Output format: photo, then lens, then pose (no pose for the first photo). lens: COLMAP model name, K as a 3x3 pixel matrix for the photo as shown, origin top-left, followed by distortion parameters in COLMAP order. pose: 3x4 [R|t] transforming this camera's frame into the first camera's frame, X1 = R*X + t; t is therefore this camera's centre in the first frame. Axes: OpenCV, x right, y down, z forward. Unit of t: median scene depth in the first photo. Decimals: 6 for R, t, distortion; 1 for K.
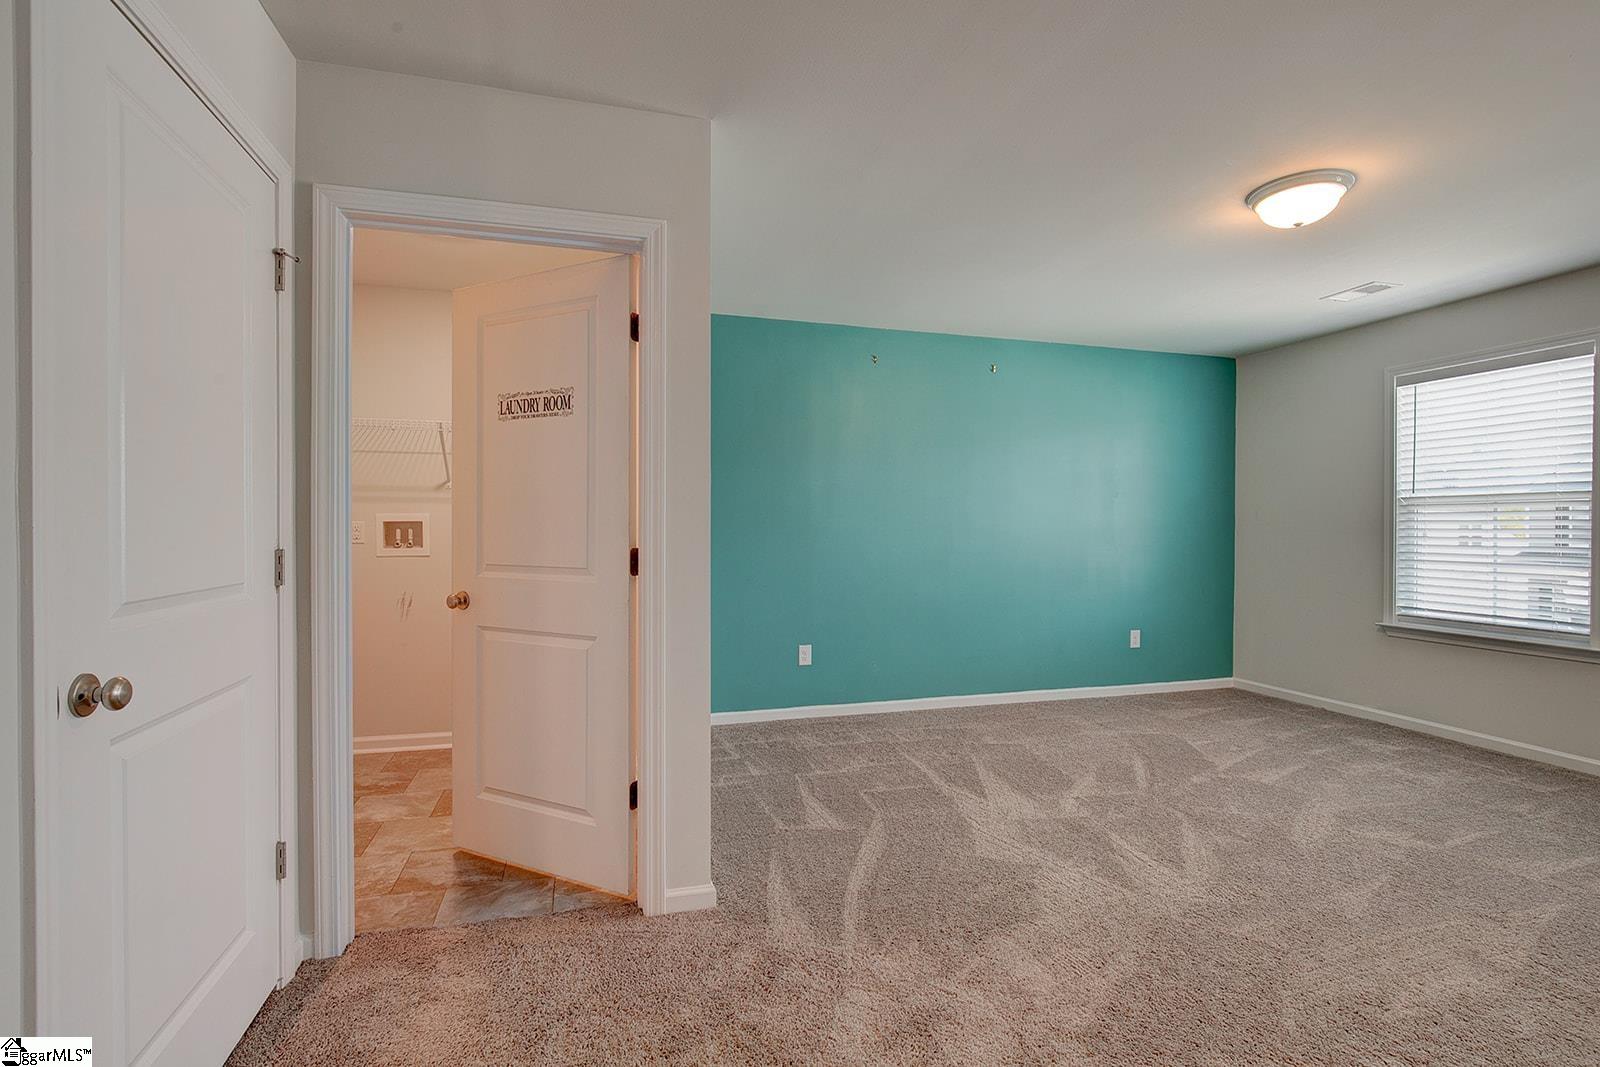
lens RADIAL K [[733.0, 0, 797.8], [0, 733.0, 534.8], [0, 0, 1]] dist [-0.002470, -0.000134]
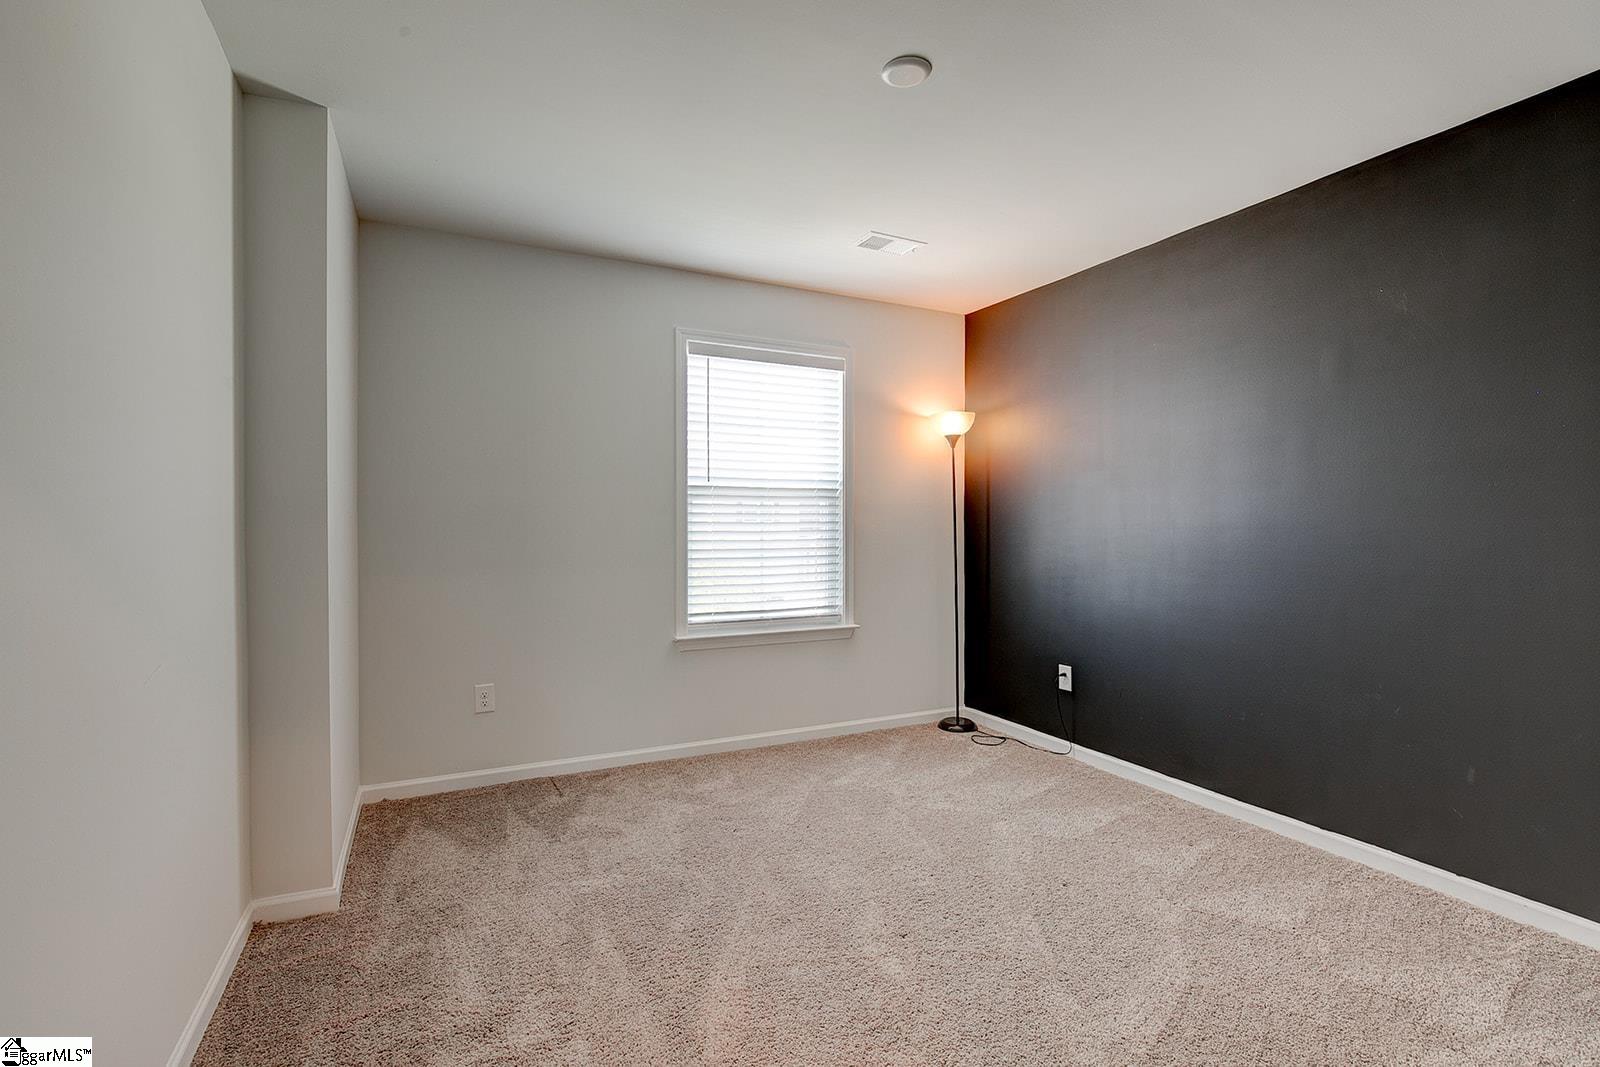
lens RADIAL K [[733.0, 0, 798.6], [0, 733.0, 523.4], [0, 0, 1]] dist [-0.002470, -0.000134]
pose [[-0.192274, -0.010351, 0.981287, -0.035007], [0.003436, 0.999931, 0.011221, -0.015891], [-0.981335, 0.005529, -0.192225, 1.053598]]
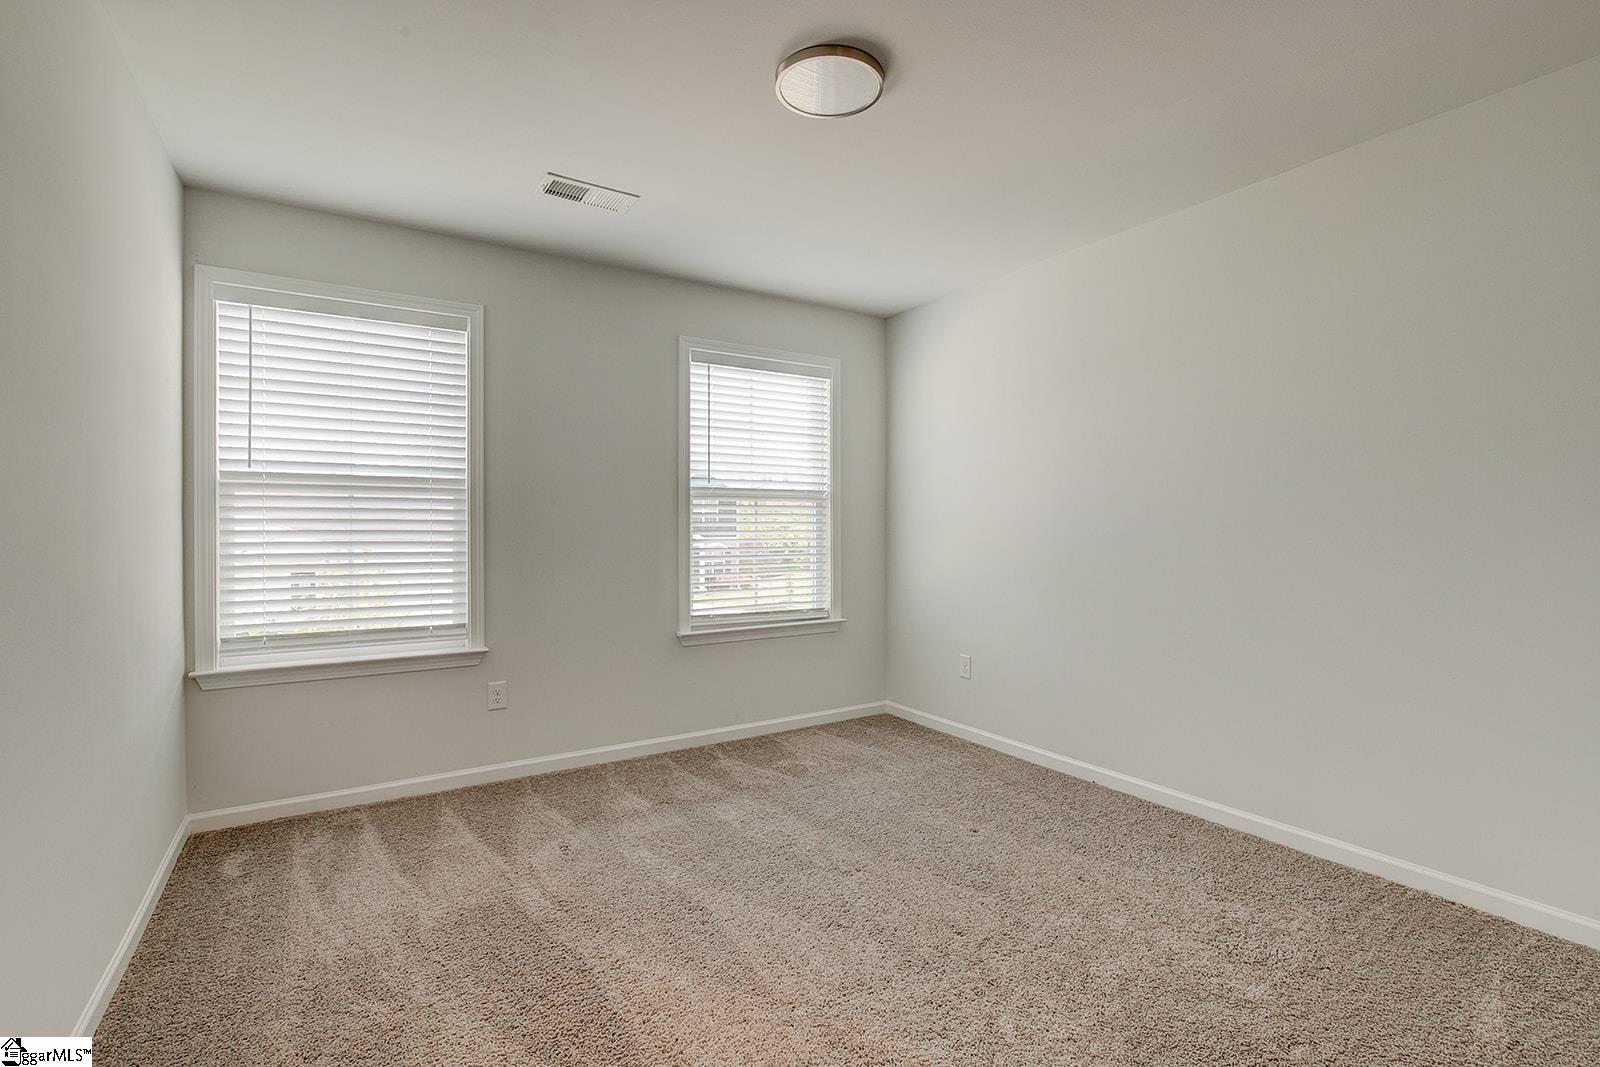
lens RADIAL K [[733.0, 0, 804.6], [0, 733.0, 526.3], [0, 0, 1]] dist [-0.002470, -0.000134]
pose [[-0.303890, -0.015245, 0.952585, -0.064746], [0.002513, 0.999856, 0.016803, -0.018259], [-0.952704, 0.007500, -0.303808, 1.154683]]
